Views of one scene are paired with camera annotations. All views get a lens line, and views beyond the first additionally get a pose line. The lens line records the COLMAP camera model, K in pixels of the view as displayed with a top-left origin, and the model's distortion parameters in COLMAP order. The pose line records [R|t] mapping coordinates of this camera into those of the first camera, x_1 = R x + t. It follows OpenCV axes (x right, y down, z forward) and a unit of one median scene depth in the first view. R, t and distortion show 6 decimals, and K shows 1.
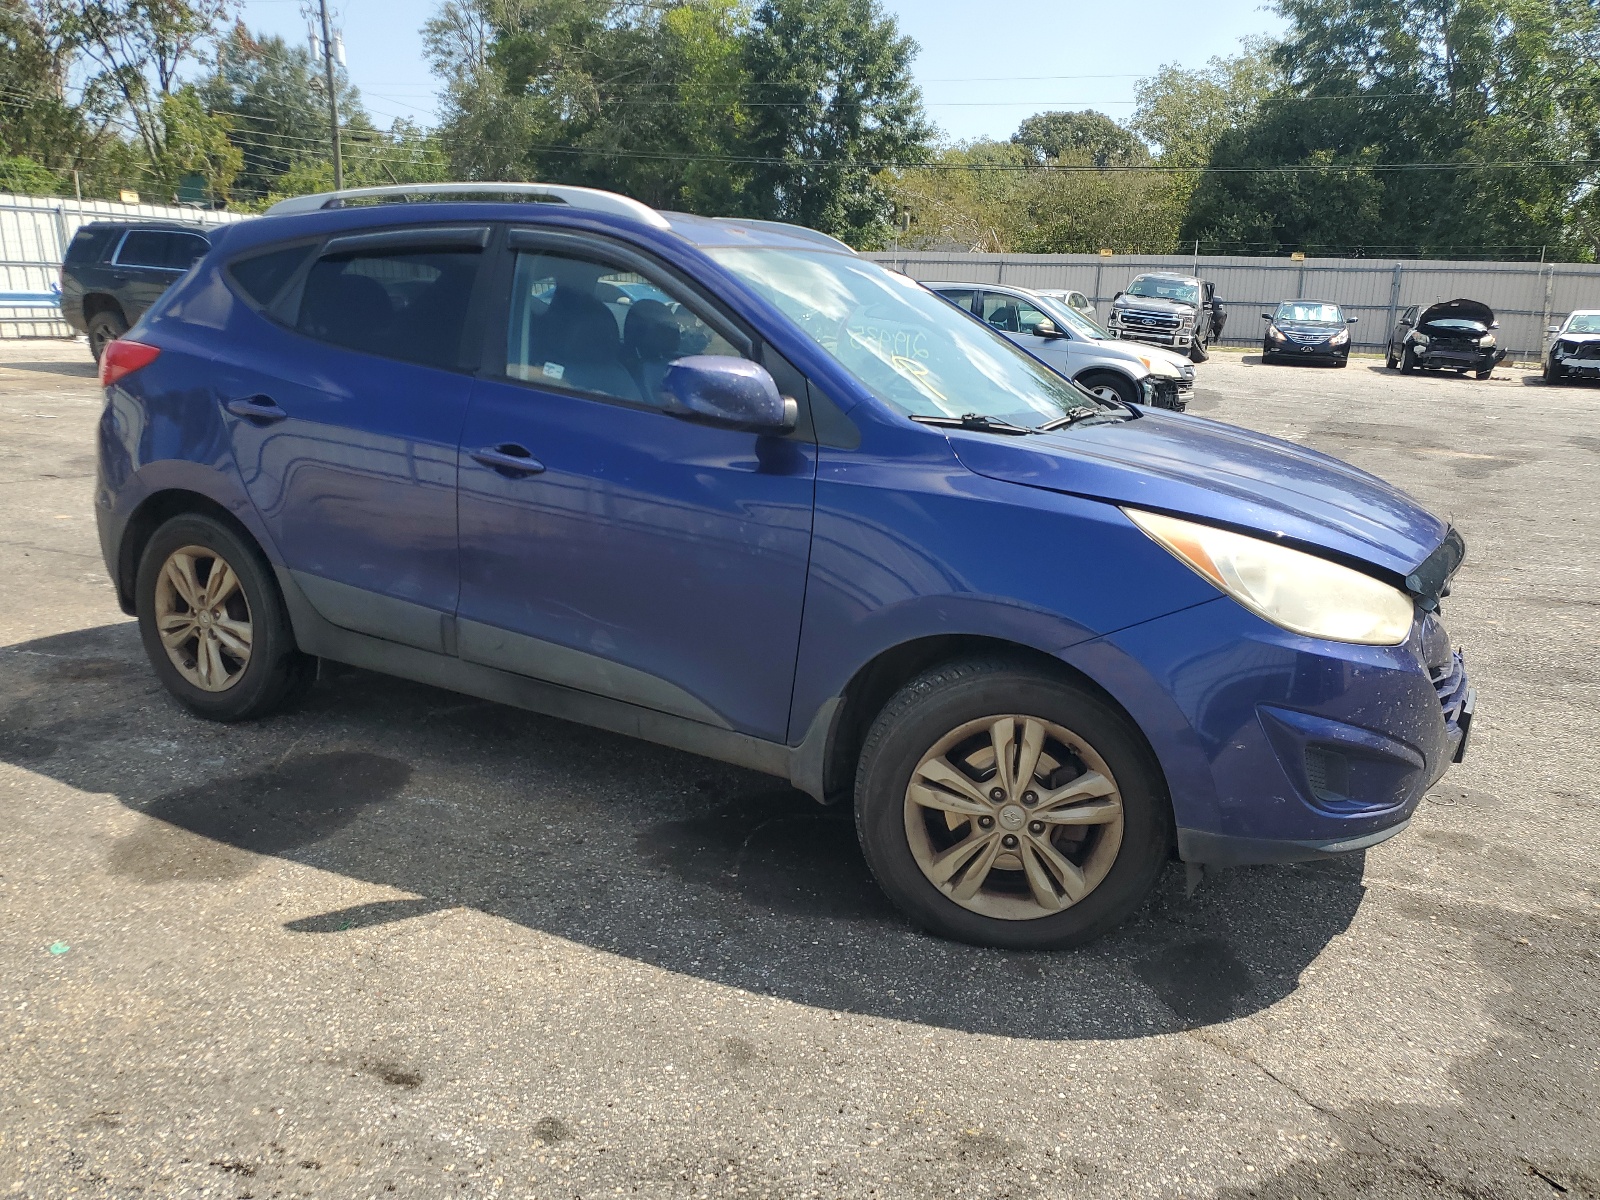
lens RADIAL K [[1444.3, 0, 800.0], [0, 1444.3, 600.0], [0, 0, 1]] dist [0.071127, 0.006003]
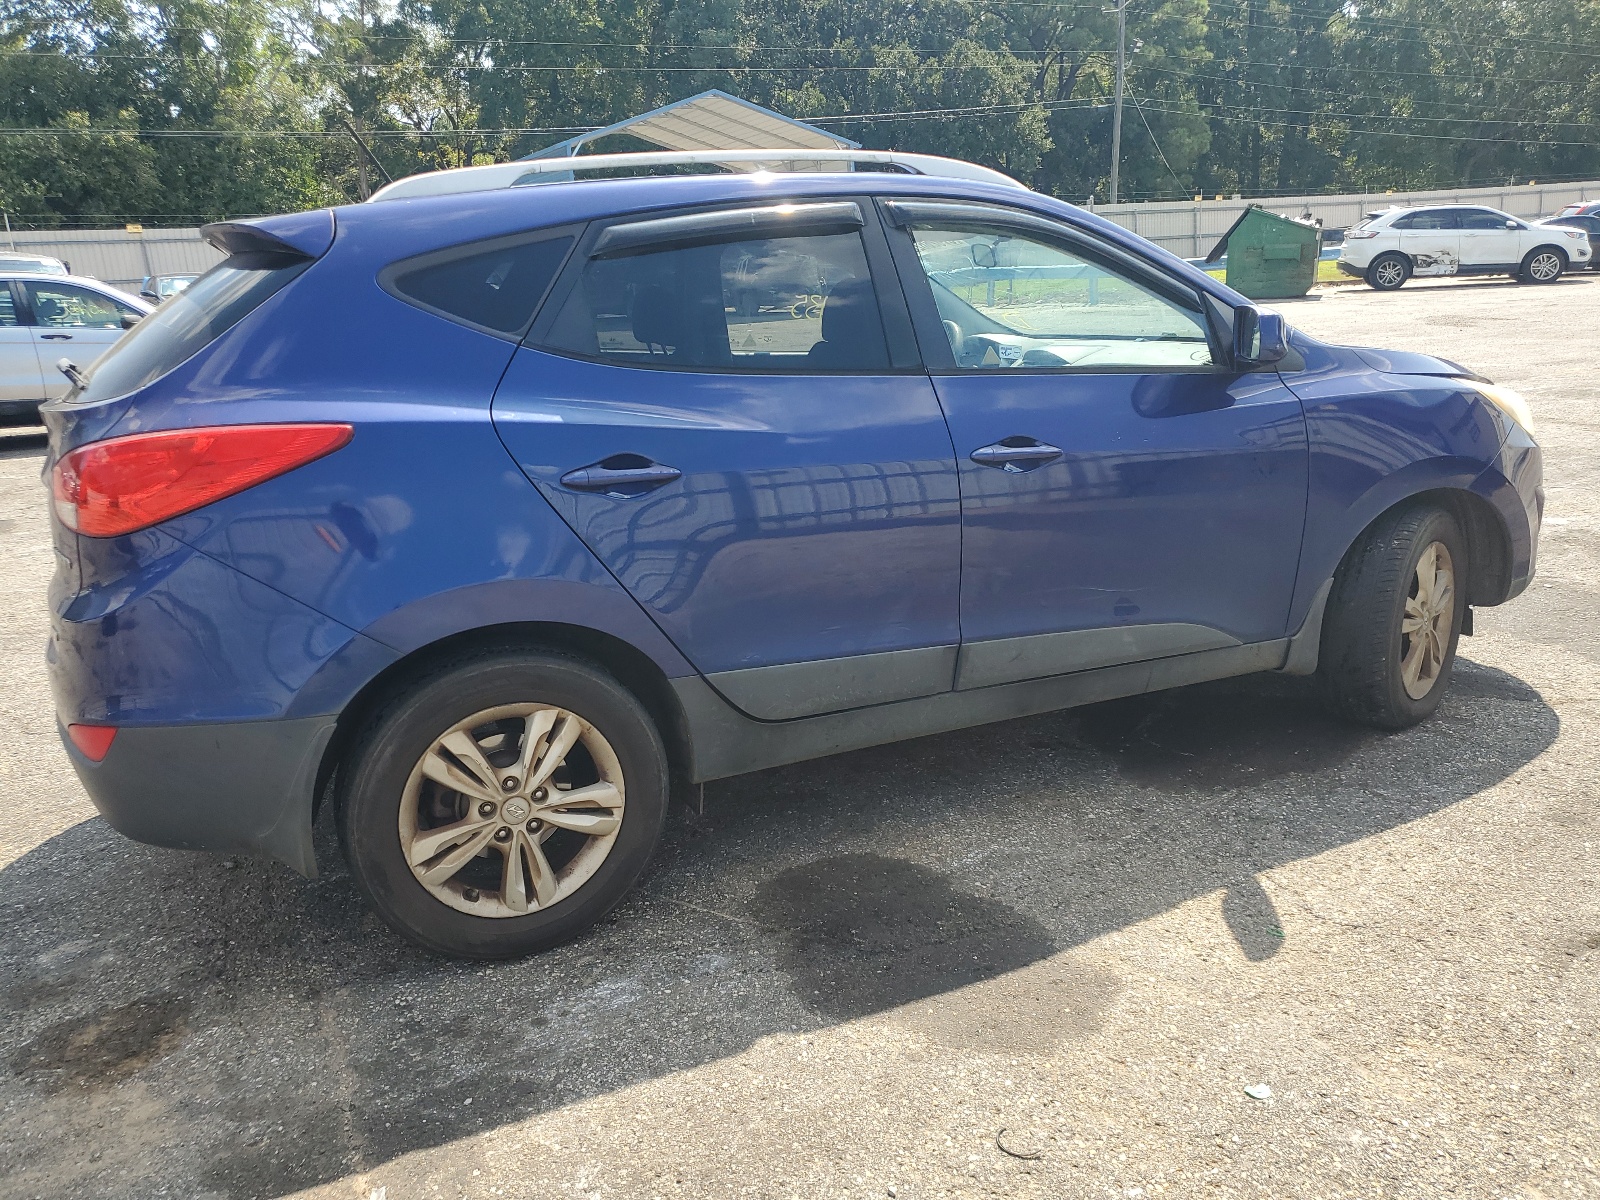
lens RADIAL K [[1444.3, 0, 800.0], [0, 1444.3, 600.0], [0, 0, 1]] dist [0.071127, 0.006003]
pose [[0.499964, -0.267558, 0.823680, -0.275464], [0.250698, 0.955073, 0.158068, -0.049081], [-0.828967, 0.127467, 0.544579, 0.163101]]
